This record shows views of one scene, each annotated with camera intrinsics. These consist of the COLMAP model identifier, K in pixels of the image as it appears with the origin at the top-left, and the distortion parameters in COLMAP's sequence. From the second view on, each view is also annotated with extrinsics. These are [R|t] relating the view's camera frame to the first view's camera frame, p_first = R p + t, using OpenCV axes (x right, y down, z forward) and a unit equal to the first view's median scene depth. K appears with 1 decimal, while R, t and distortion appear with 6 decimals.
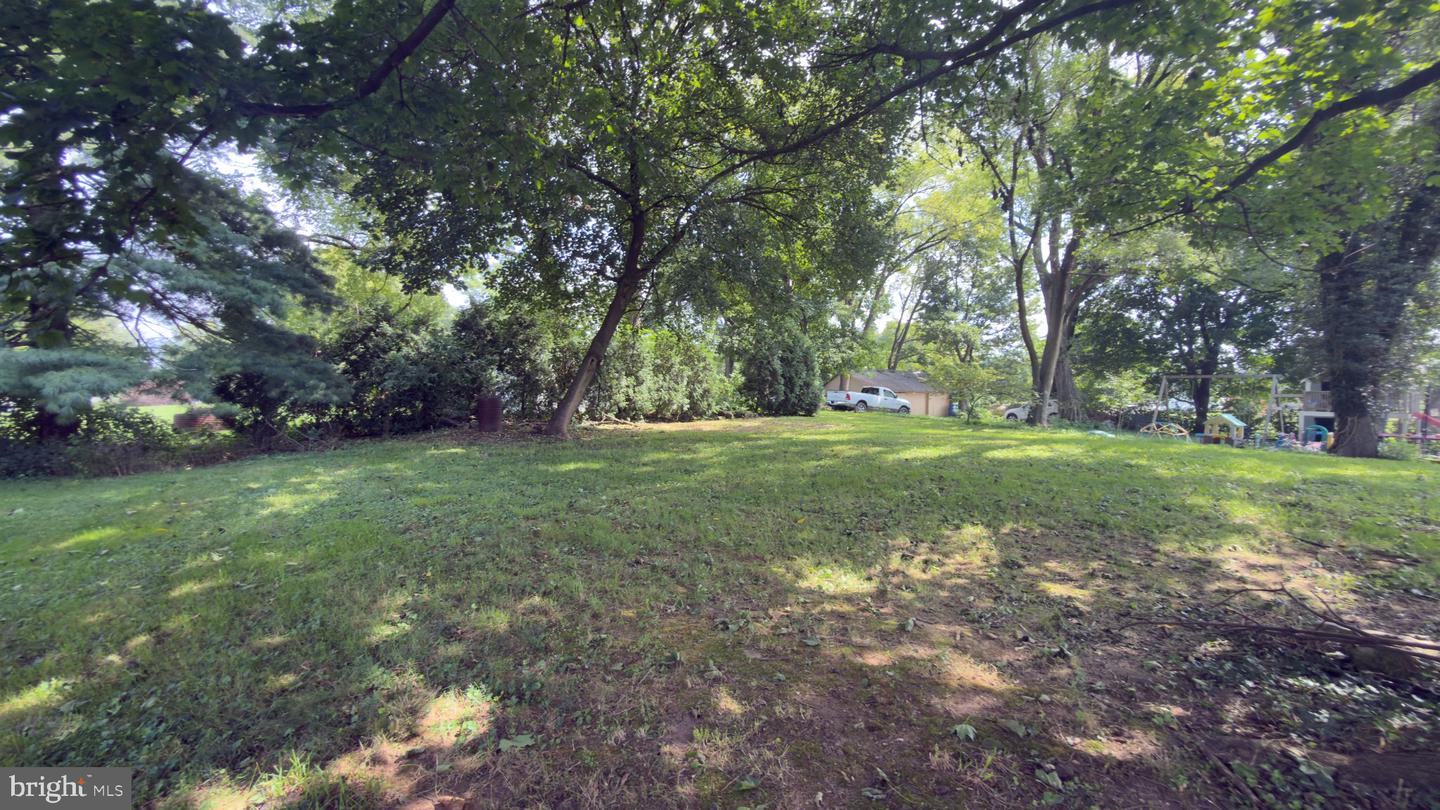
lens RADIAL K [[573.7, 0, 725.5], [0, 573.7, 400.5], [0, 0, 1]] dist [-0.001060, 0.000113]
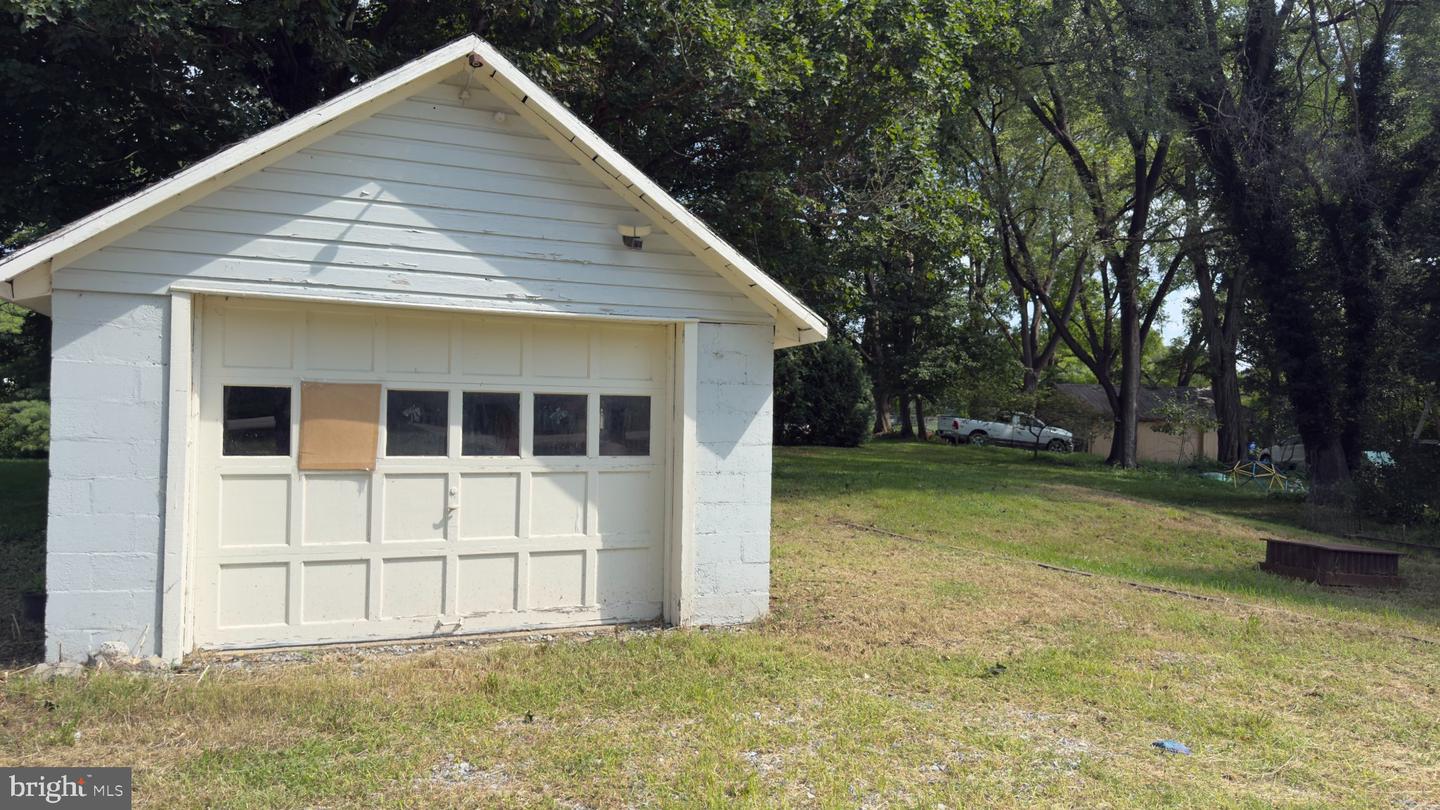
lens RADIAL K [[1009.3, 0, 711.6], [0, 1009.3, 414.4], [0, 0, 1]] dist [0.063043, -0.046298]
pose [[0.926714, 0.003751, -0.375748, 0.731912], [-0.012111, 0.999729, -0.019889, 0.017262], [0.375571, 0.022982, 0.926508, -0.592087]]
